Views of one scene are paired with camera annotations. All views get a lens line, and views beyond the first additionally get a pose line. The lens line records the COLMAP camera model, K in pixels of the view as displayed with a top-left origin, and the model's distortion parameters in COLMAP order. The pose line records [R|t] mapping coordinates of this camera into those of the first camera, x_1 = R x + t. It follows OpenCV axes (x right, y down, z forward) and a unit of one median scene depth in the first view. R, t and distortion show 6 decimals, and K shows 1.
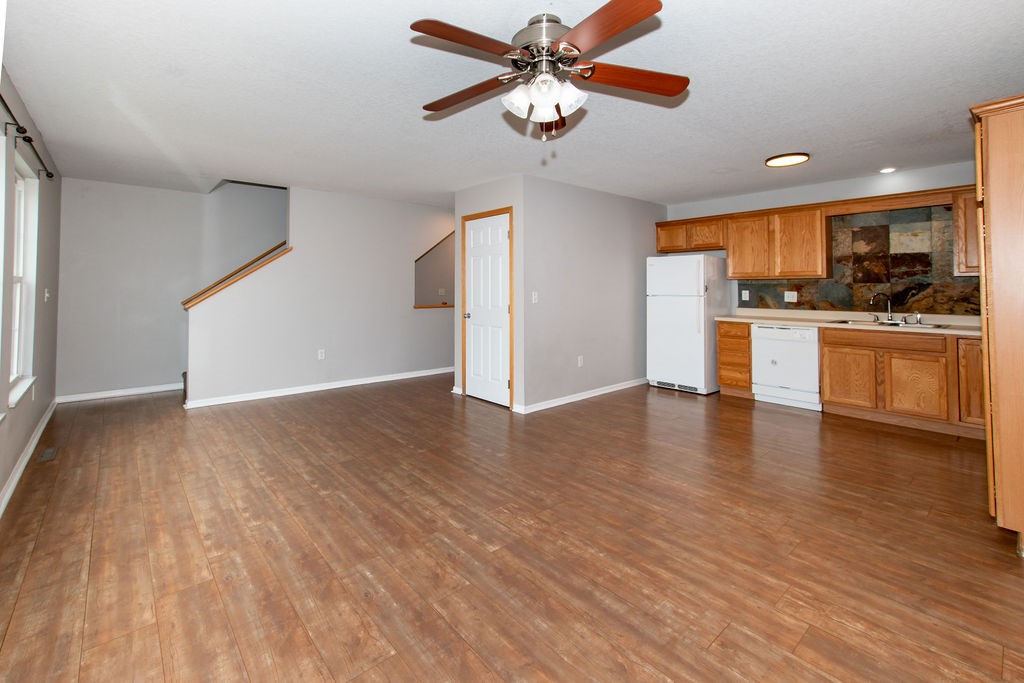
lens RADIAL K [[449.9, 0, 478.4], [0, 449.9, 324.3], [0, 0, 1]] dist [0.002755, 0.000472]
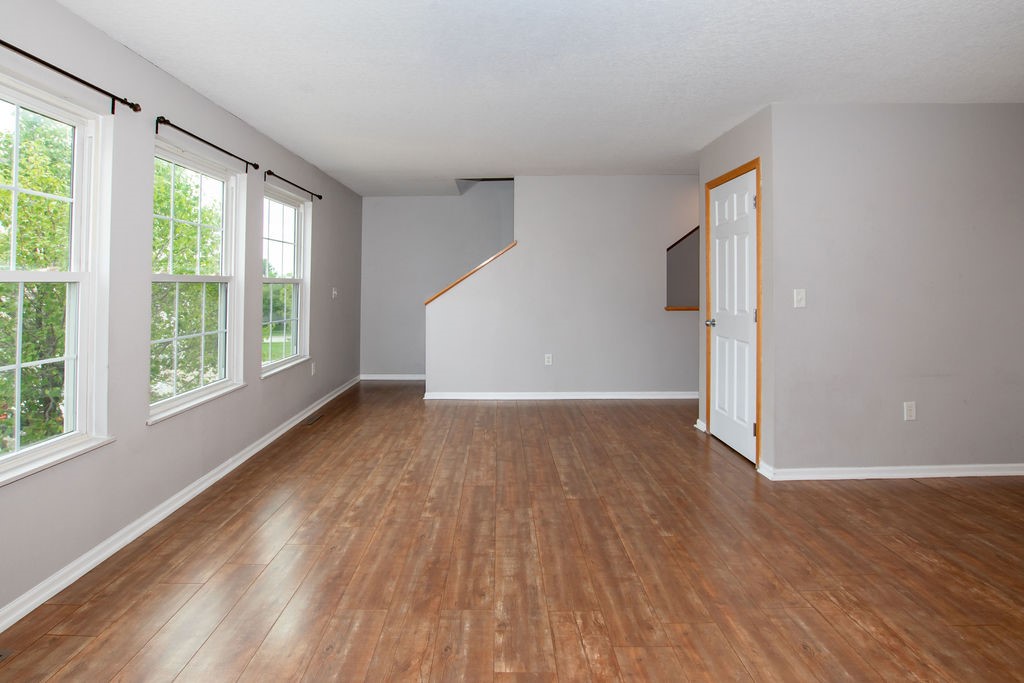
lens RADIAL K [[494.3, 0, 484.8], [0, 494.3, 325.3], [0, 0, 1]] dist [-0.028011, 0.000939]
pose [[0.759178, 0.042934, -0.649465, 0.400332], [-0.040789, 0.998999, 0.018362, -0.029082], [0.649603, 0.012551, 0.760170, 0.351885]]
